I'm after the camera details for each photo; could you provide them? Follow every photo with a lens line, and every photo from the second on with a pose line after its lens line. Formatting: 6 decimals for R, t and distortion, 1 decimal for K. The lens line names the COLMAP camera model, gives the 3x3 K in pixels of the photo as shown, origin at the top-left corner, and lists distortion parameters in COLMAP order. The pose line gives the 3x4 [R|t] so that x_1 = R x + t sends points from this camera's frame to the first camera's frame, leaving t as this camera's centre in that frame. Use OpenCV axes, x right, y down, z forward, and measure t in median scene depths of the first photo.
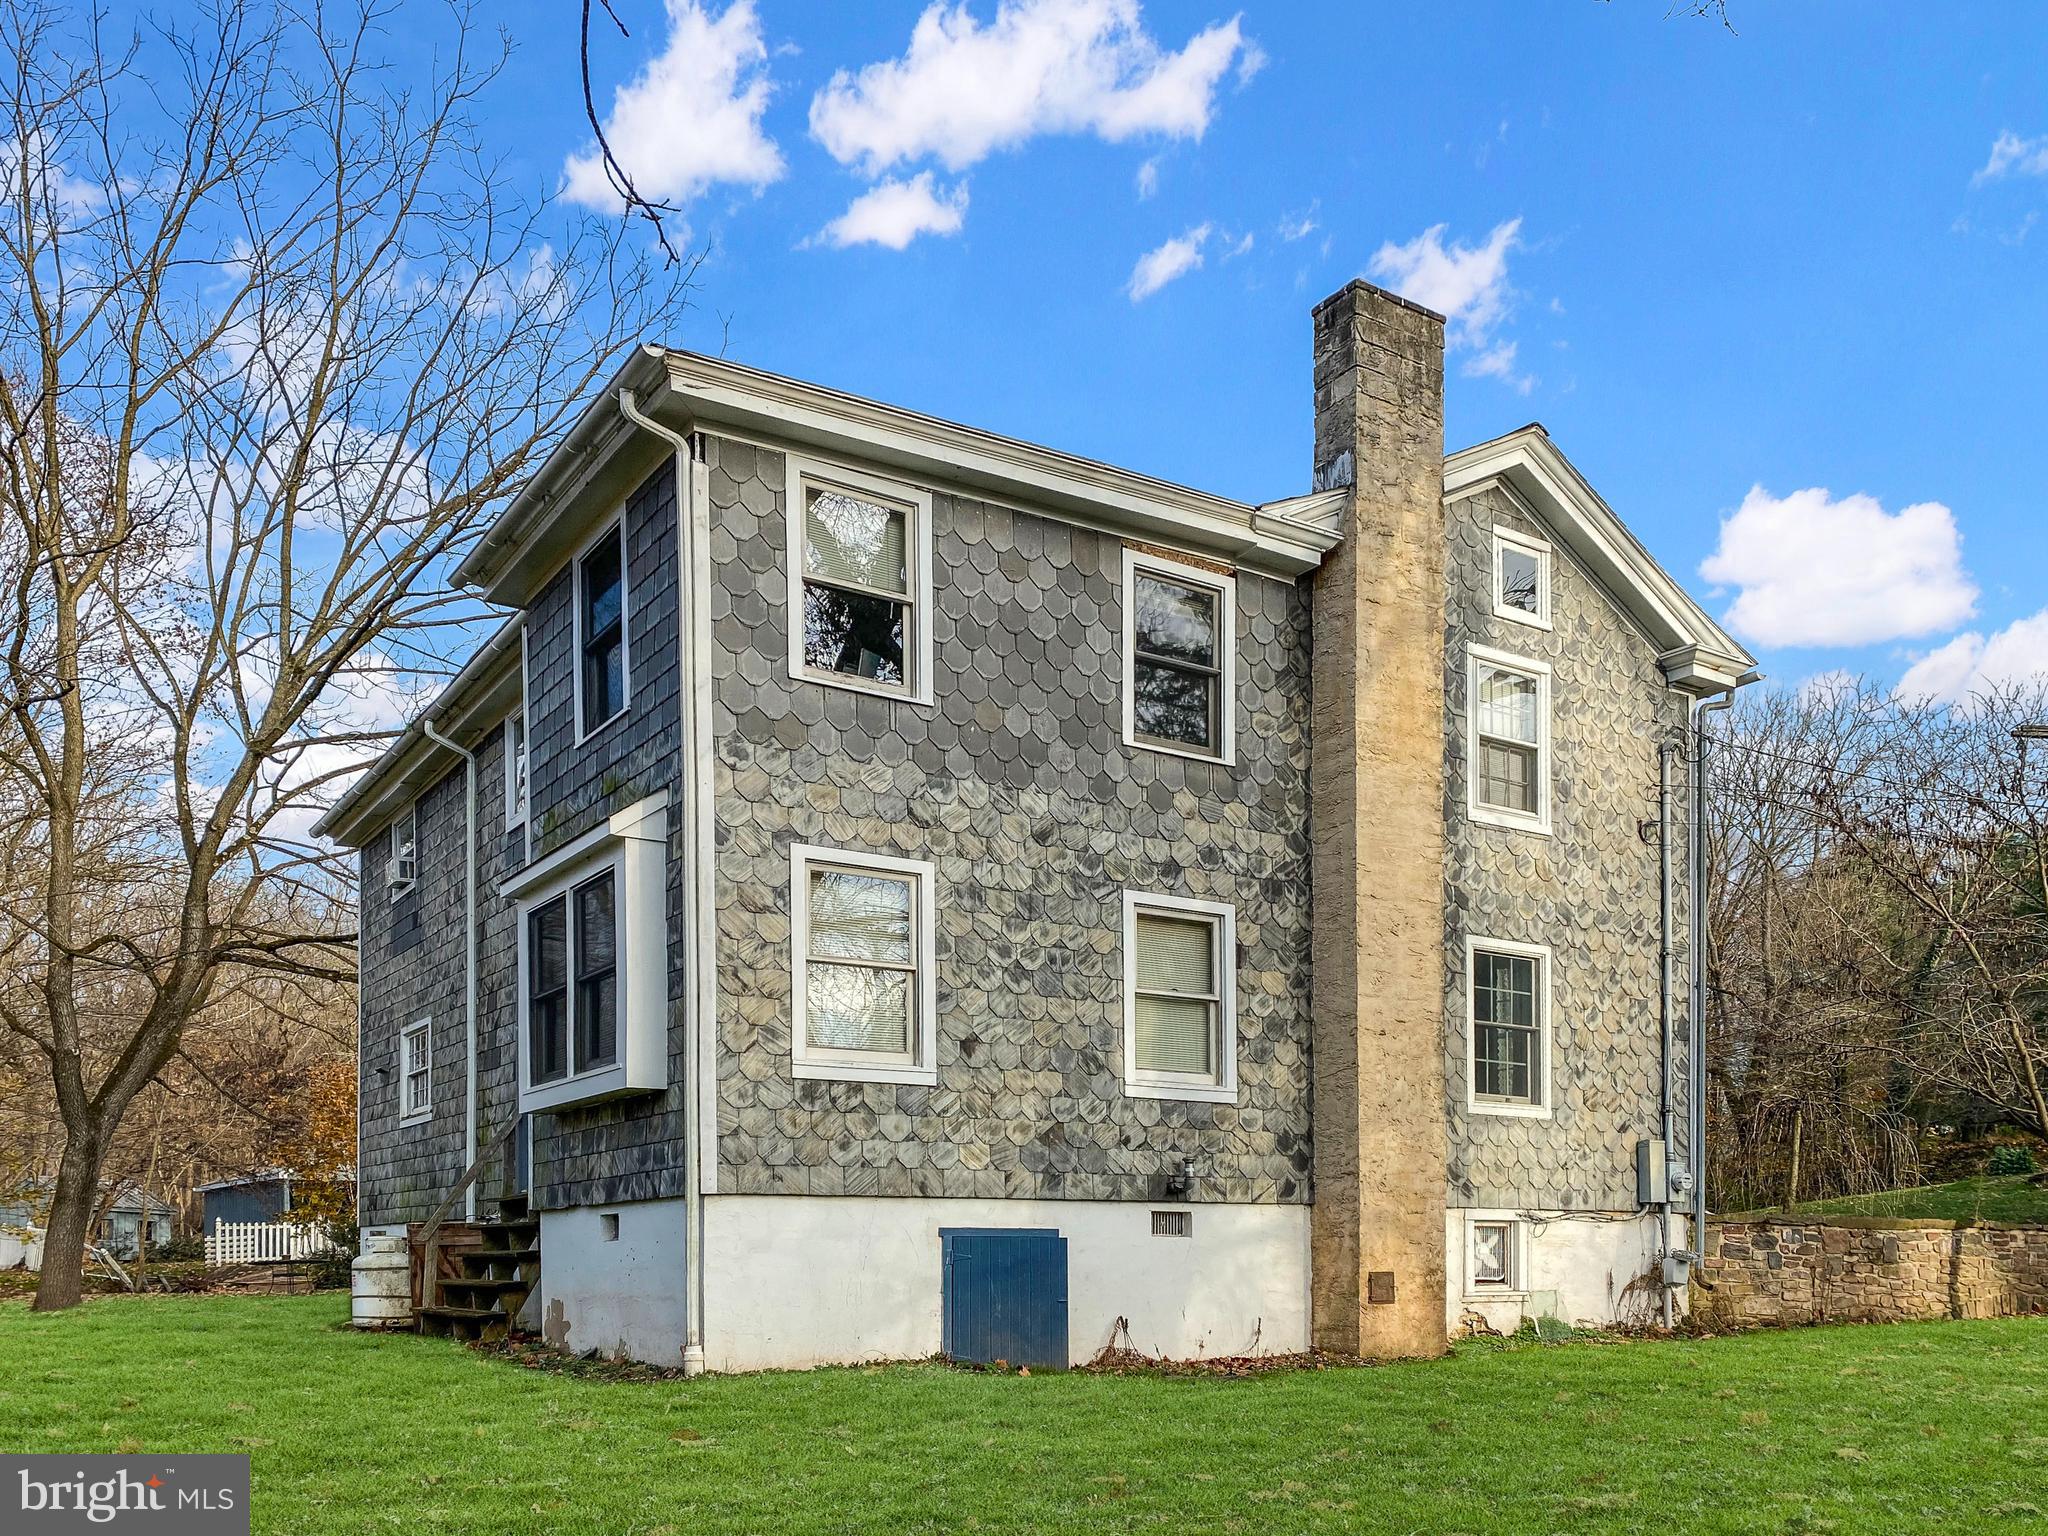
lens RADIAL K [[1609.1, 0, 1024.0], [0, 1609.1, 768.0], [0, 0, 1]] dist [0.146236, -0.229421]
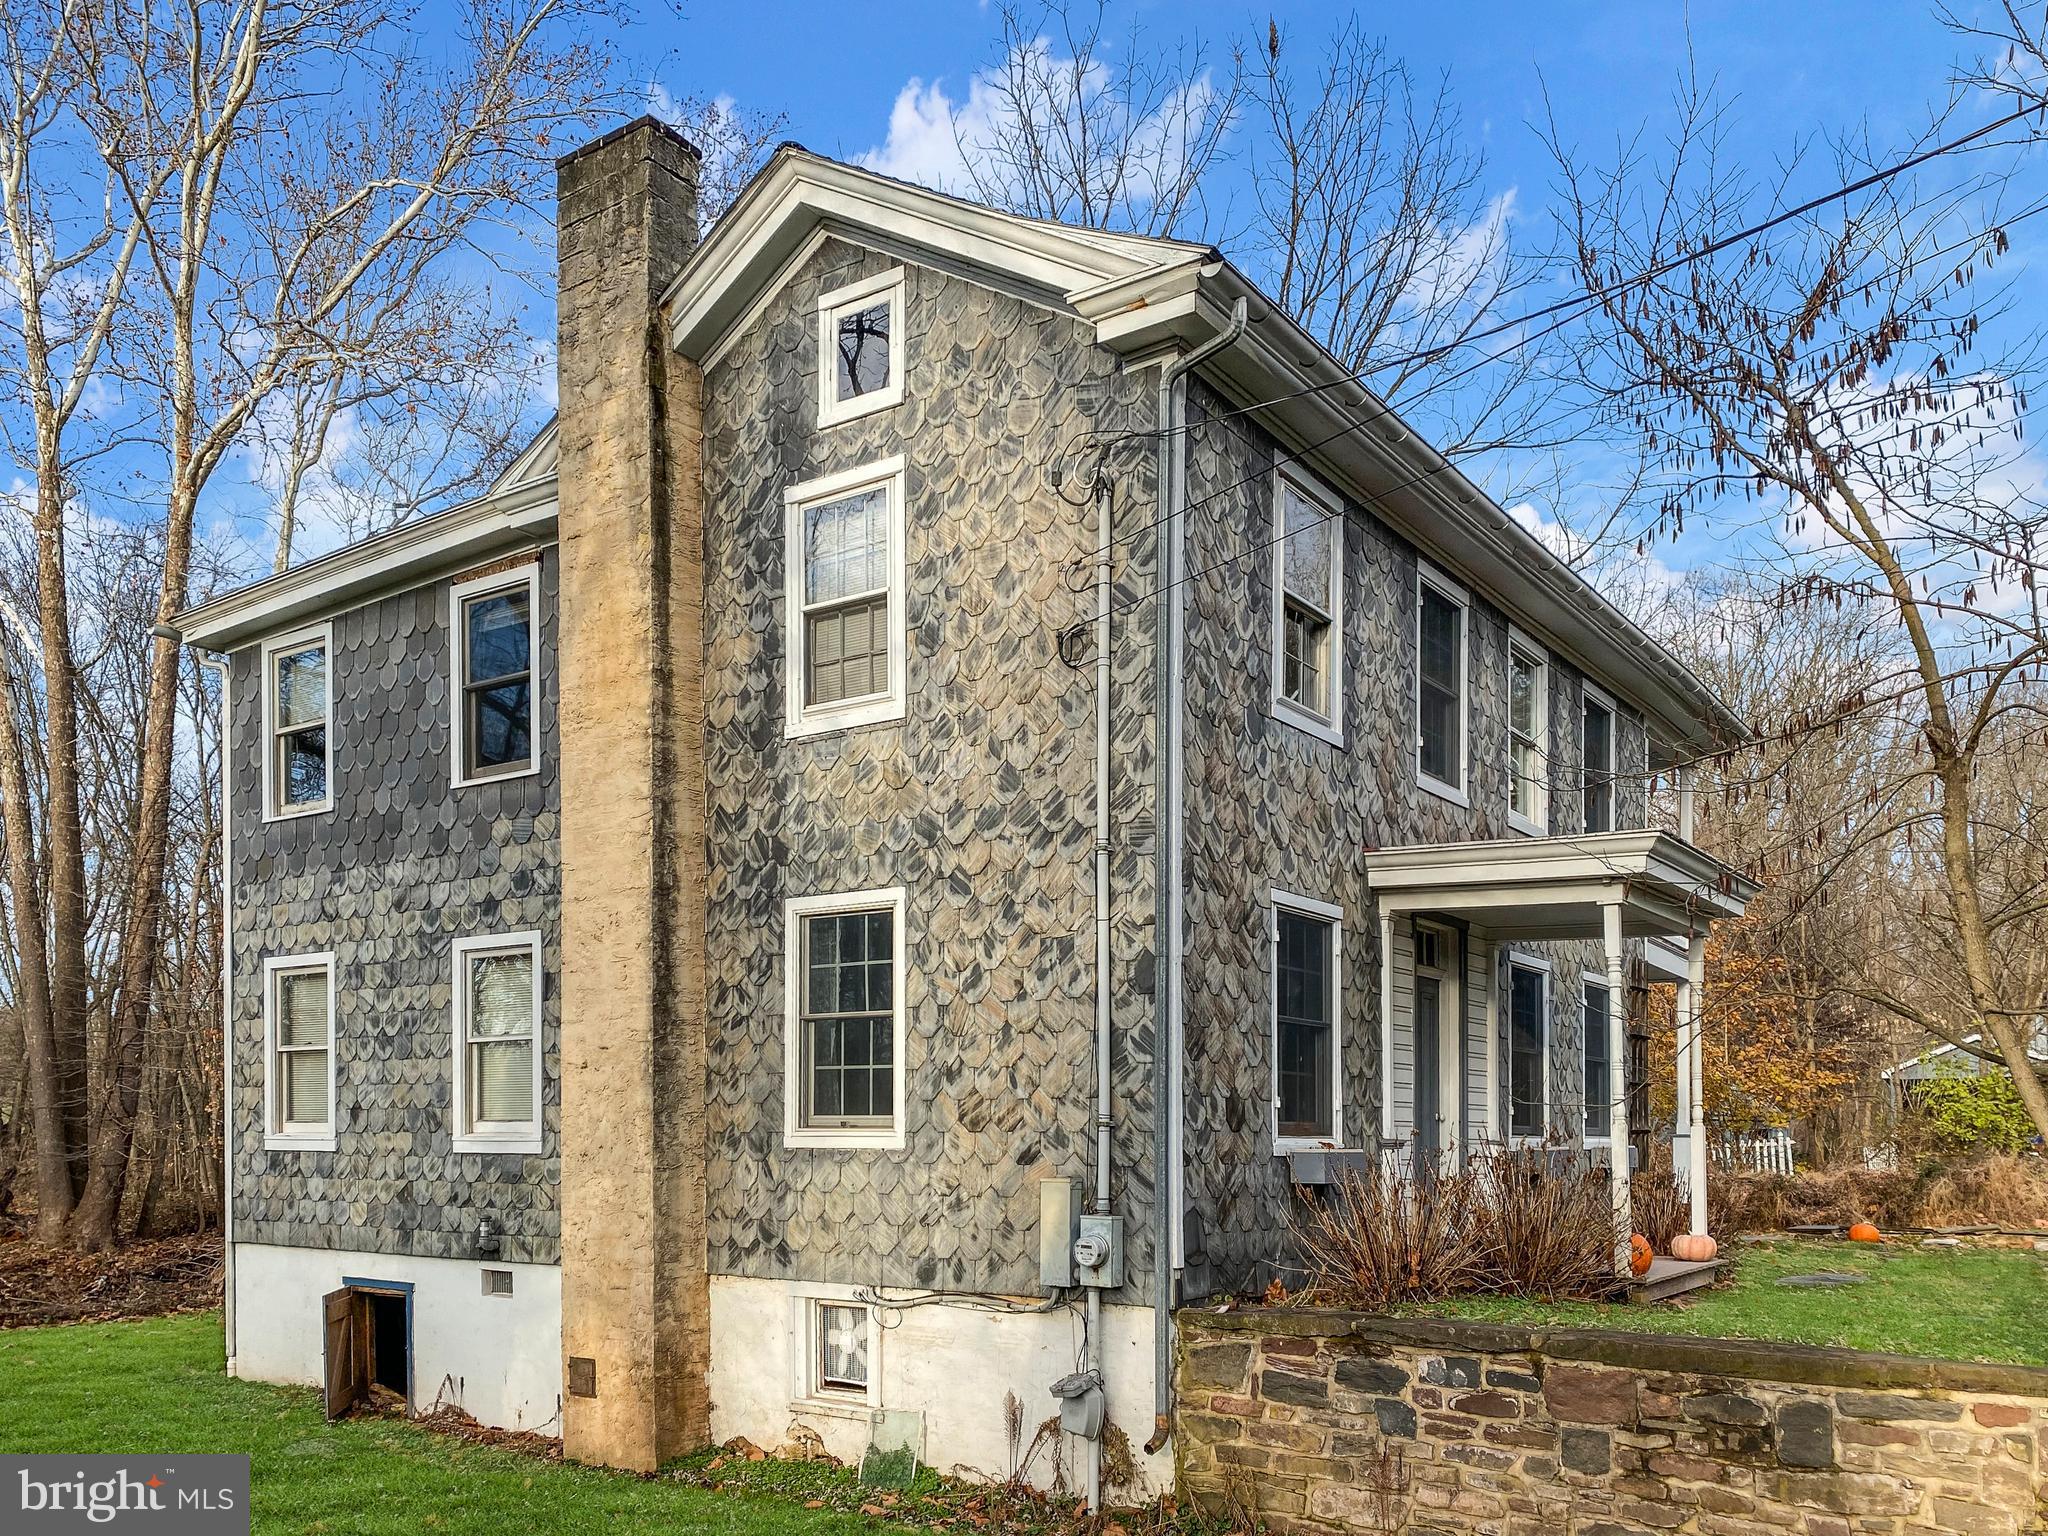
lens RADIAL K [[1609.1, 0, 1024.0], [0, 1609.1, 768.0], [0, 0, 1]] dist [0.146236, -0.229421]
pose [[0.377571, -0.207721, -0.902381, 1.087500], [0.254198, 0.960327, -0.114699, 0.174358], [0.890406, -0.186076, 0.415394, 0.903151]]
